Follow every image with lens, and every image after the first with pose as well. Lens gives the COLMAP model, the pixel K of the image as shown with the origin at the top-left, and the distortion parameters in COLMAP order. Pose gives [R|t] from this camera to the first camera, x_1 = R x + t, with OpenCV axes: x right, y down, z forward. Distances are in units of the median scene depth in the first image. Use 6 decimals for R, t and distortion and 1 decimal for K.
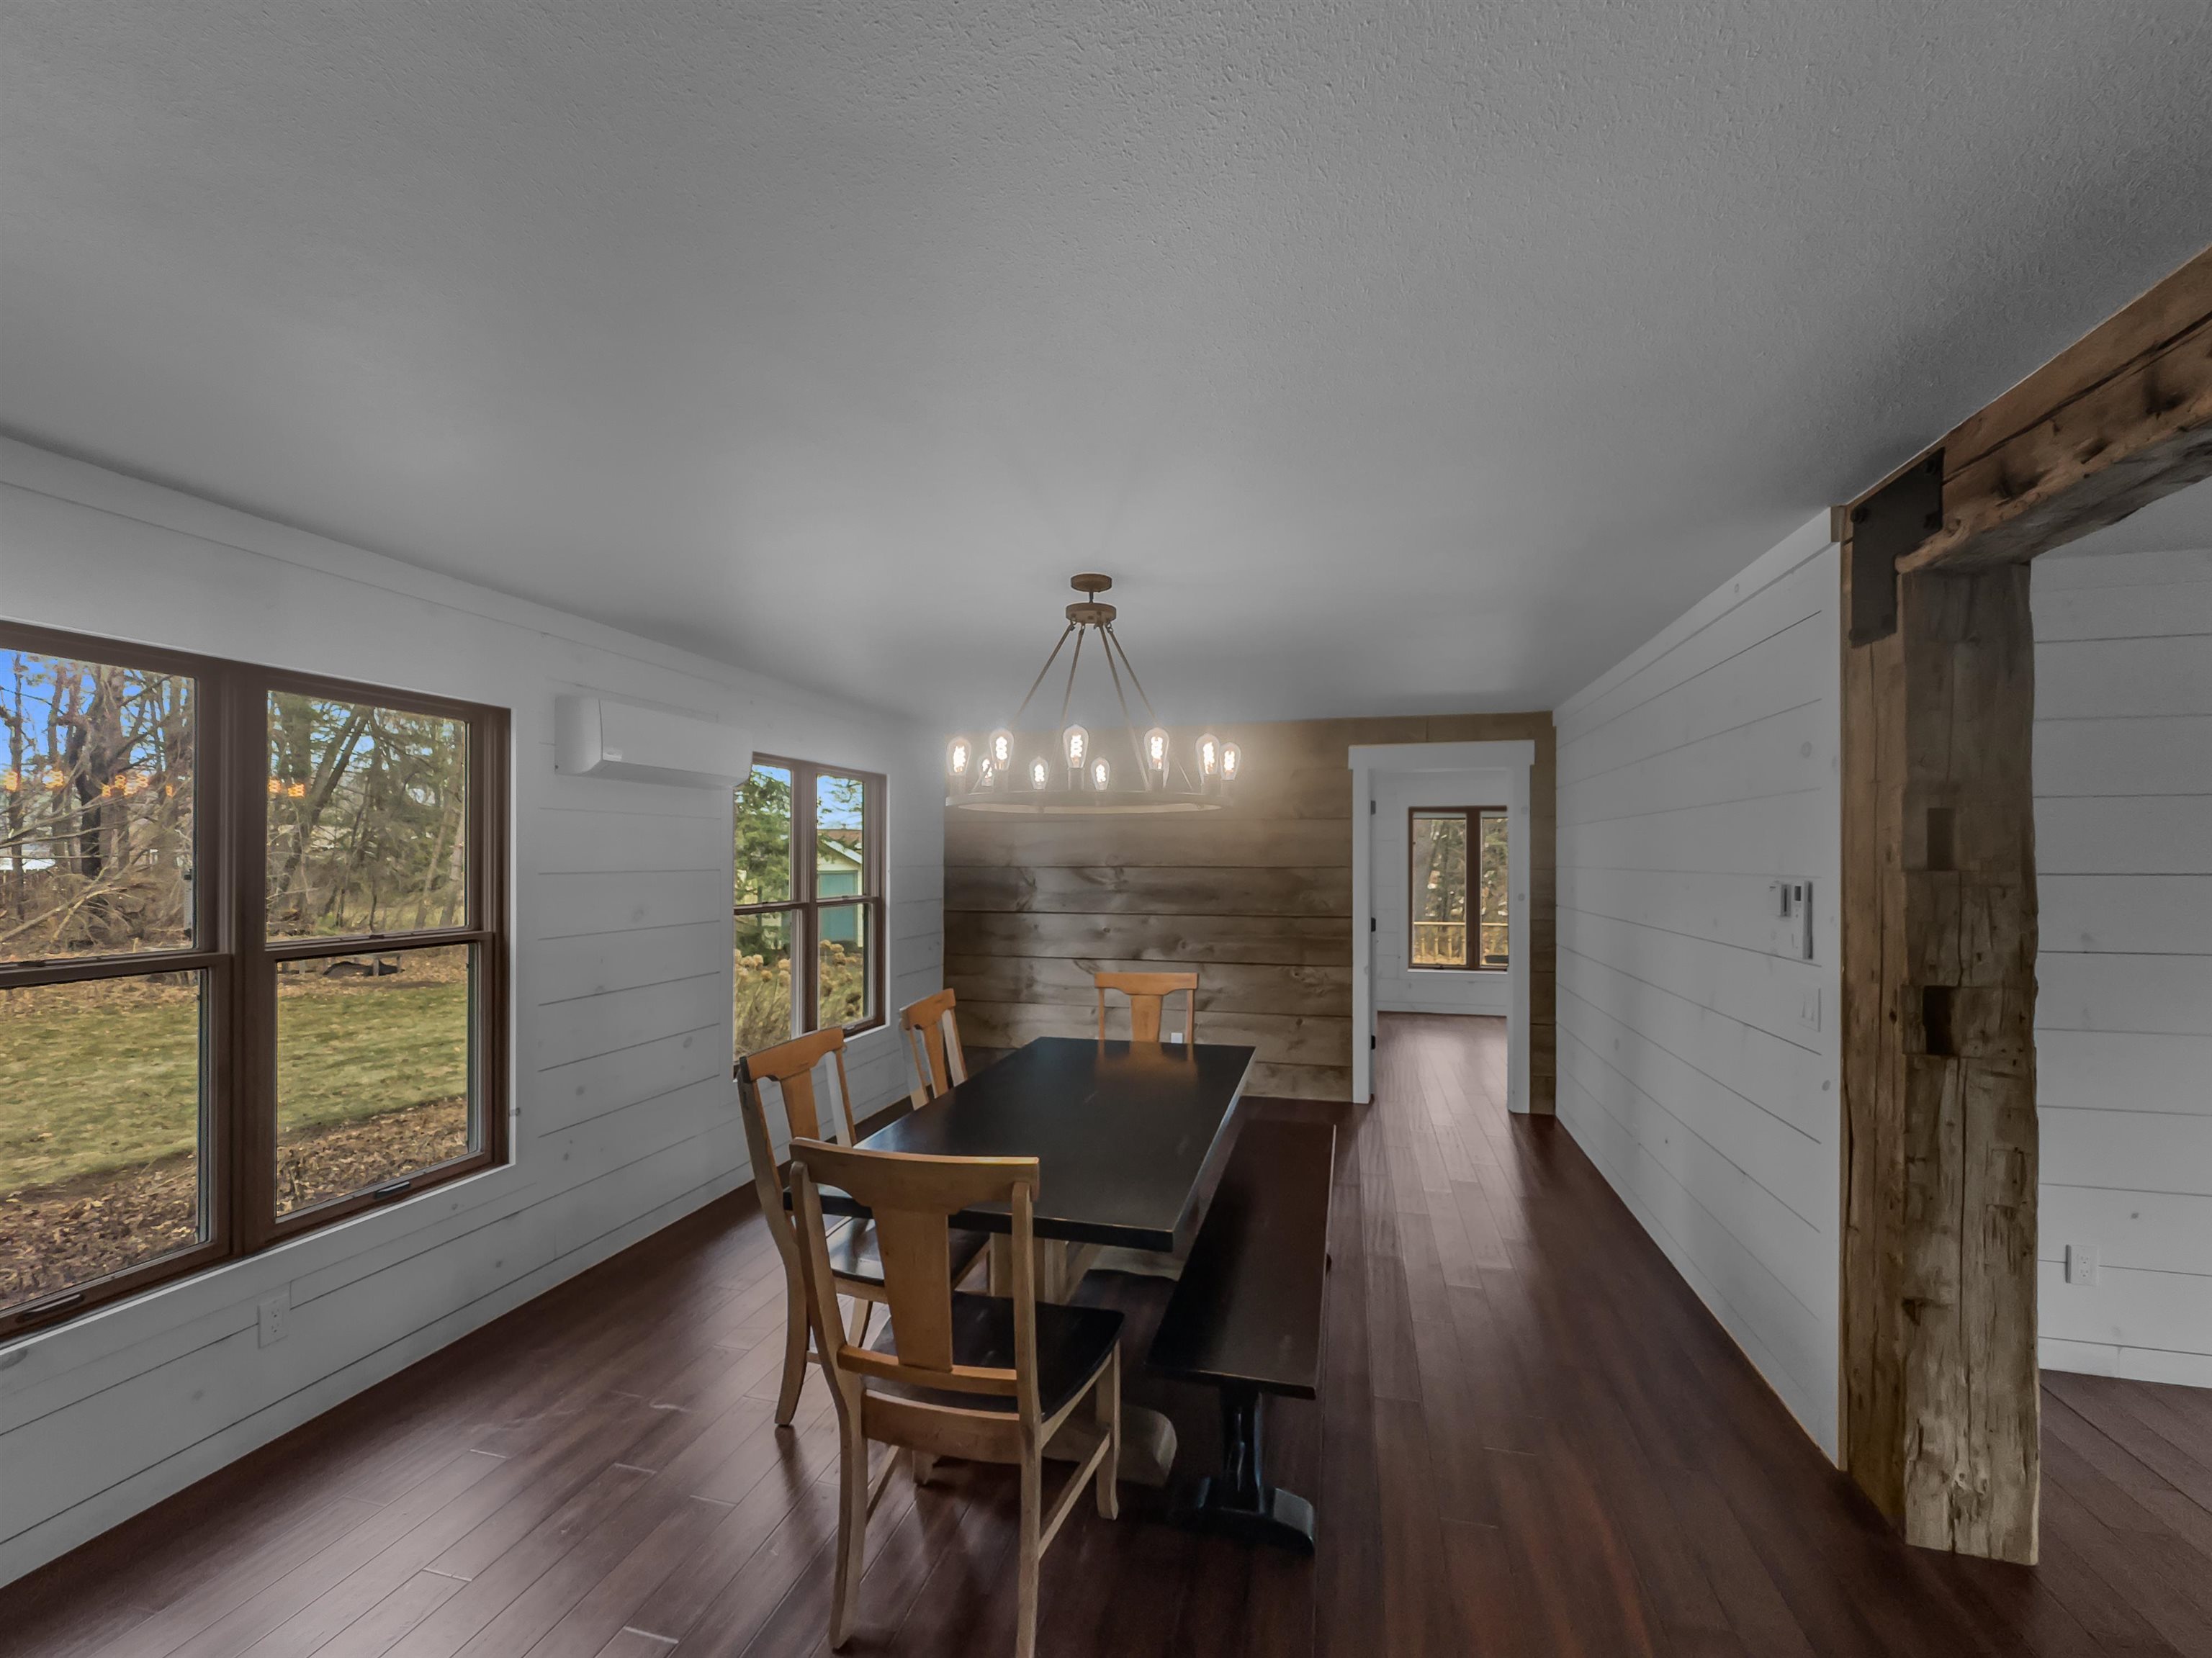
lens RADIAL K [[905.6, 0, 1116.4], [0, 905.6, 876.2], [0, 0, 1]] dist [-0.000030, -0.000131]
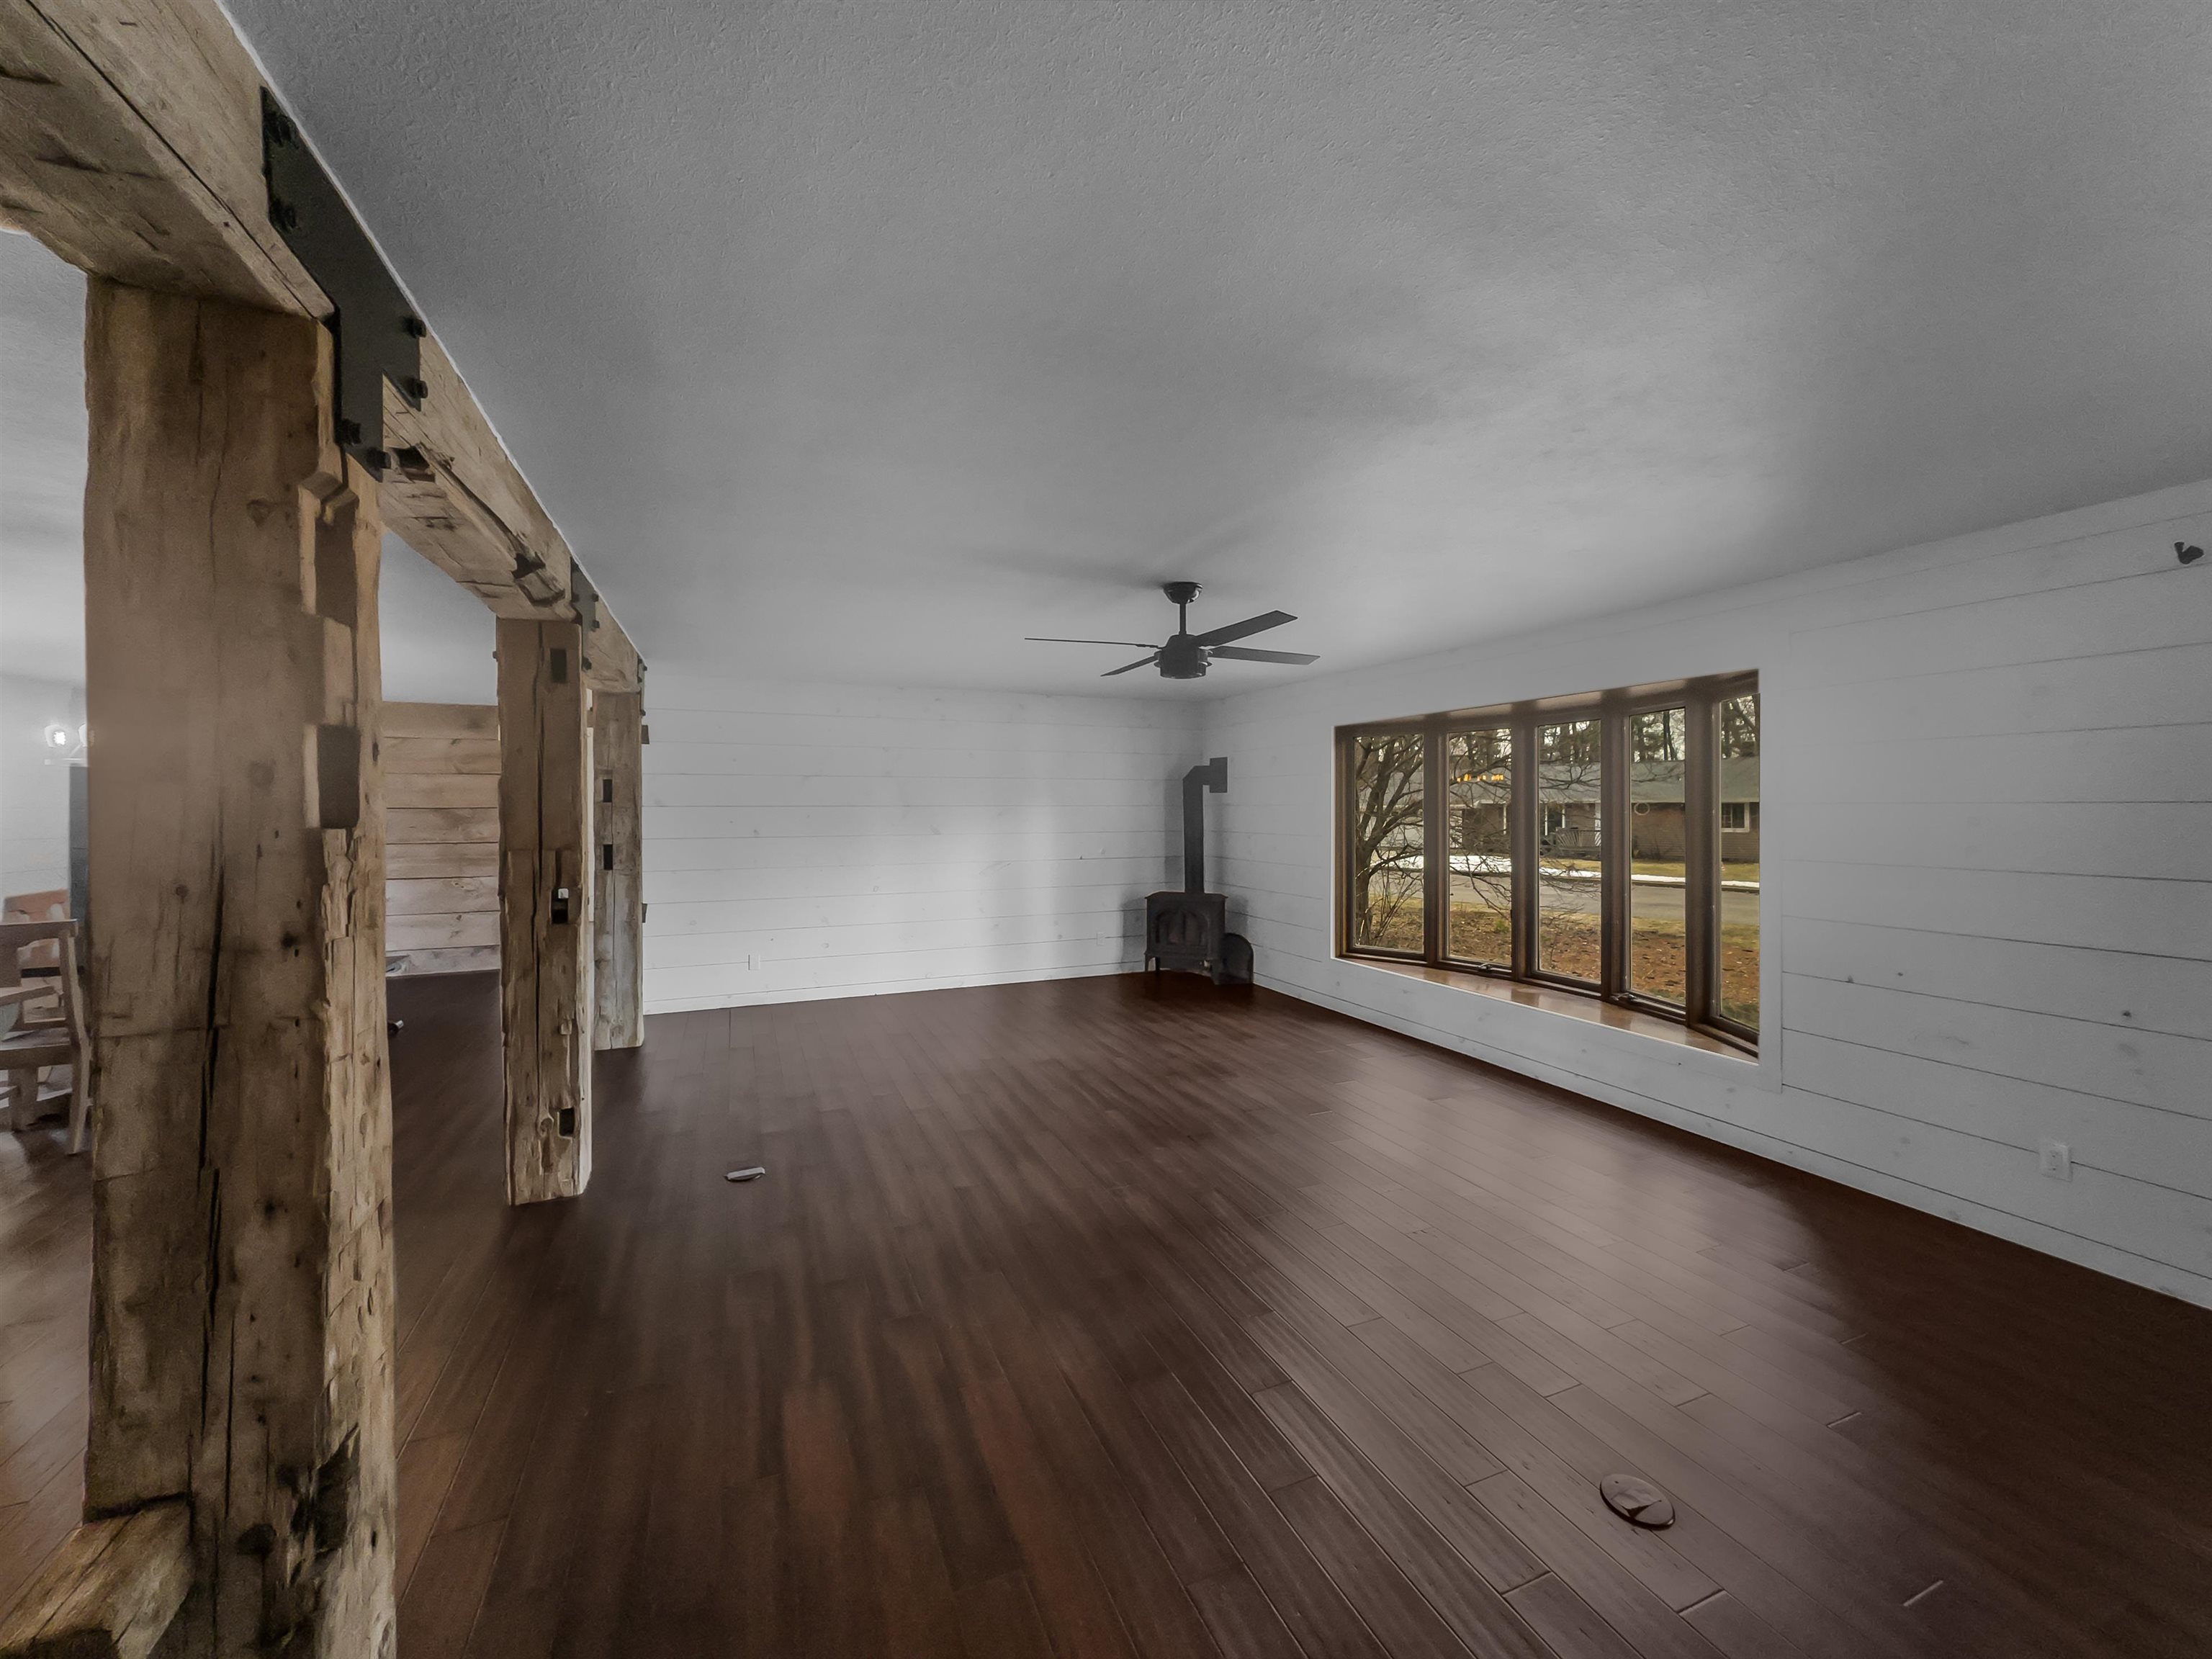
lens RADIAL K [[877.5, 0, 1116.8], [0, 877.5, 816.7], [0, 0, 1]] dist [-0.000406, 0.000155]
pose [[0.791332, -0.008781, 0.611324, 0.368001], [0.014842, 0.999878, -0.004850, 0.053623], [-0.611207, 0.012911, 0.791366, -1.475433]]
